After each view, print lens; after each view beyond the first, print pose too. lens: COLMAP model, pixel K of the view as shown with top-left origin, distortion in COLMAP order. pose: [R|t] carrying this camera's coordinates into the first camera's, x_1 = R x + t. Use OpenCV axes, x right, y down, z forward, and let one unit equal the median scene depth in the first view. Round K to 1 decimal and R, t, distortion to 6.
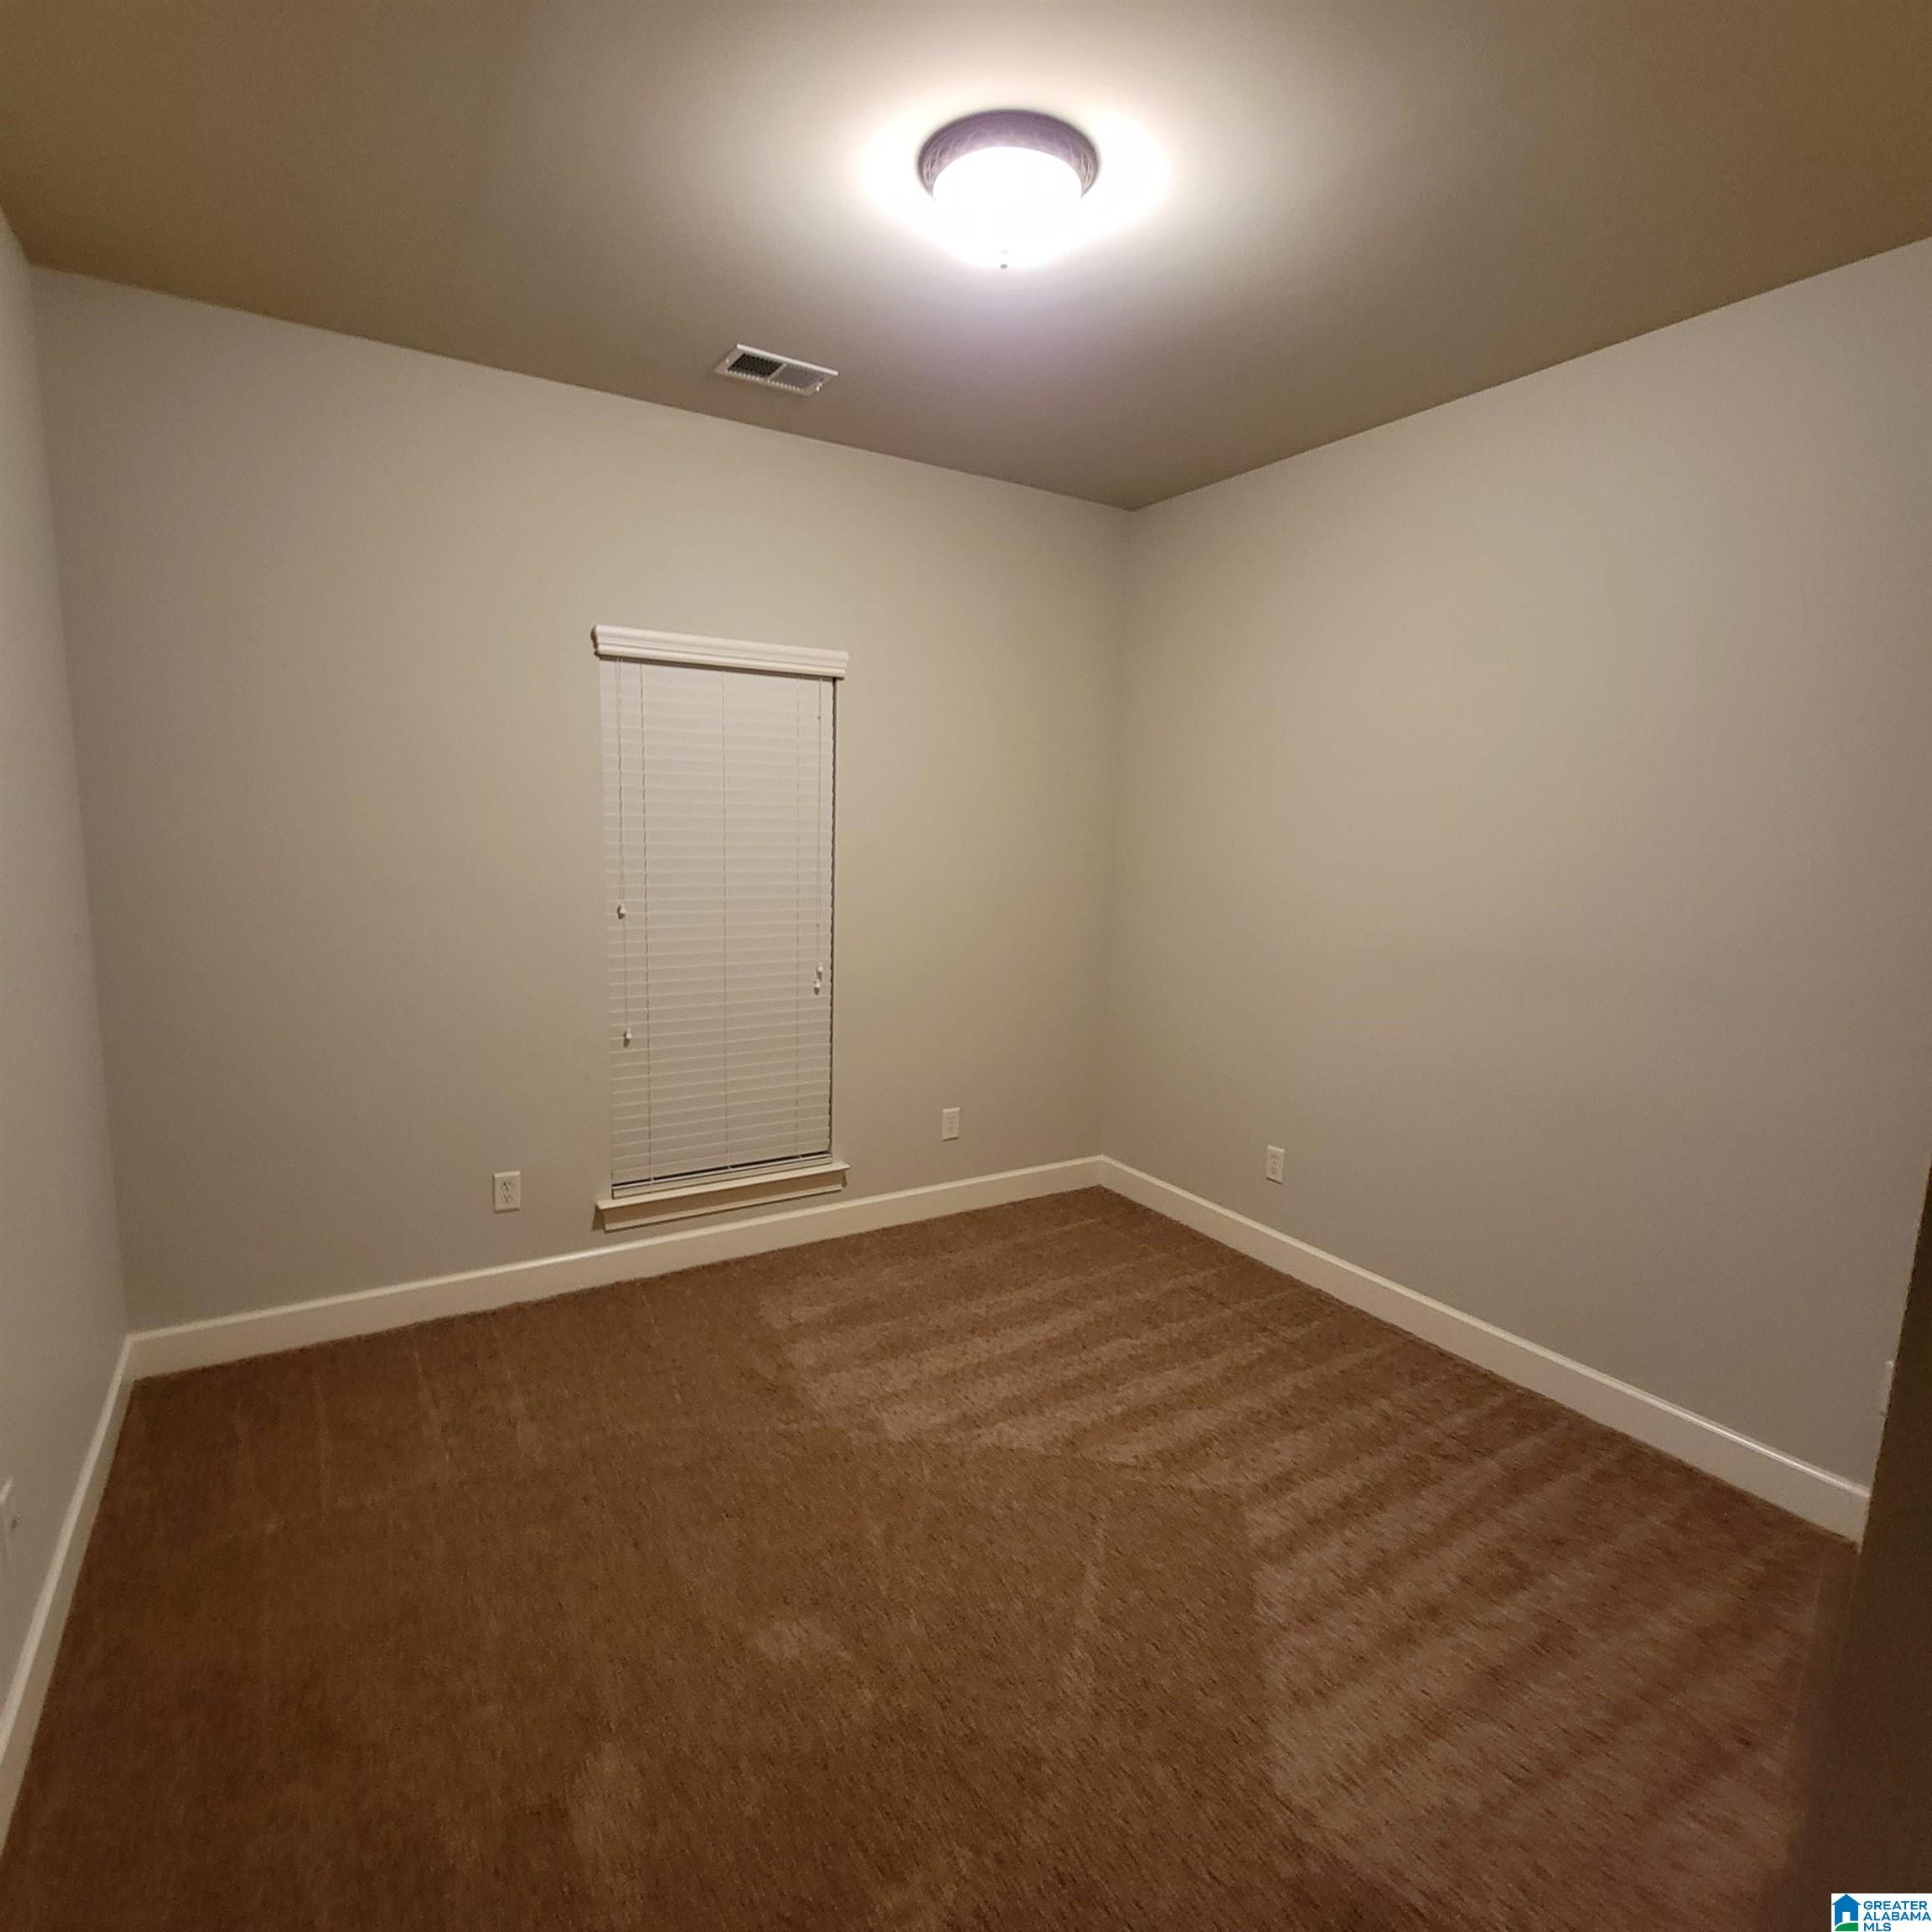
lens RADIAL K [[1050.3, 0, 945.2], [0, 1050.3, 957.3], [0, 0, 1]] dist [-0.002860, -0.000460]
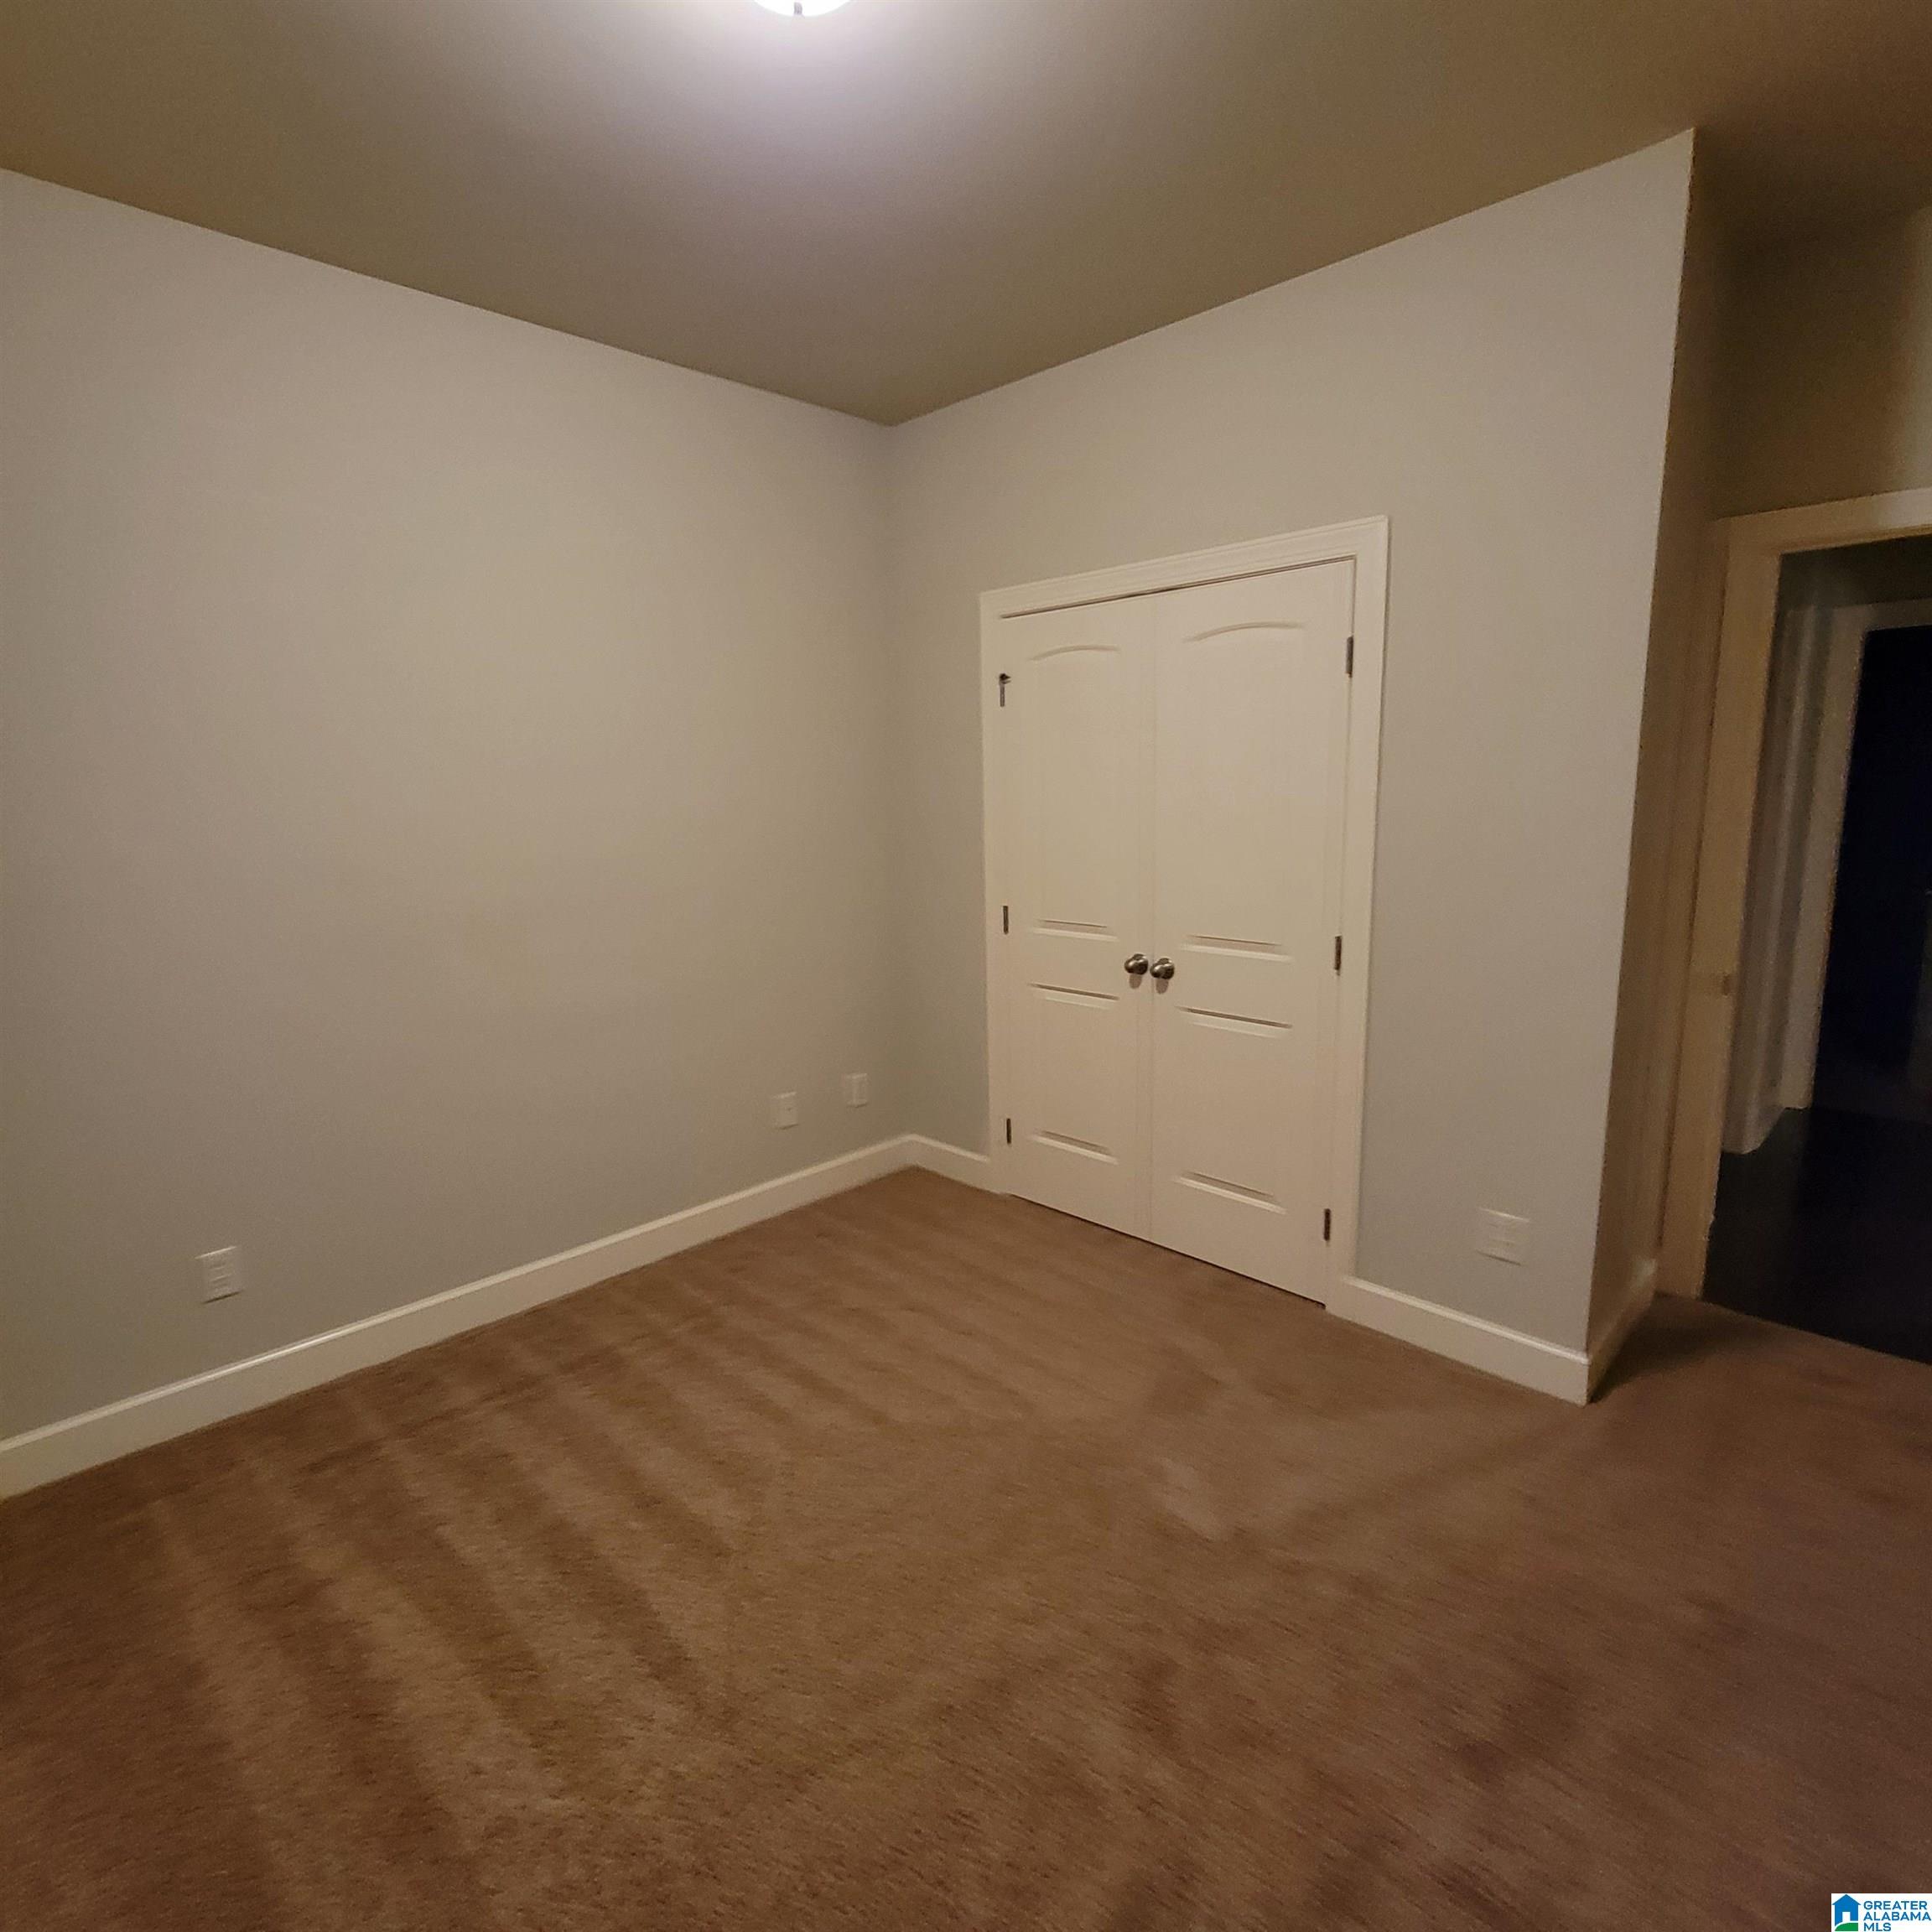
lens RADIAL K [[1016.8, 0, 973.1], [0, 1016.8, 985.5], [0, 0, 1]] dist [-0.001328, -0.000037]
pose [[-0.244155, -0.199049, 0.949088, -0.526483], [0.140184, 0.961183, 0.237648, -0.093998], [-0.959550, 0.191070, -0.206774, 0.834578]]
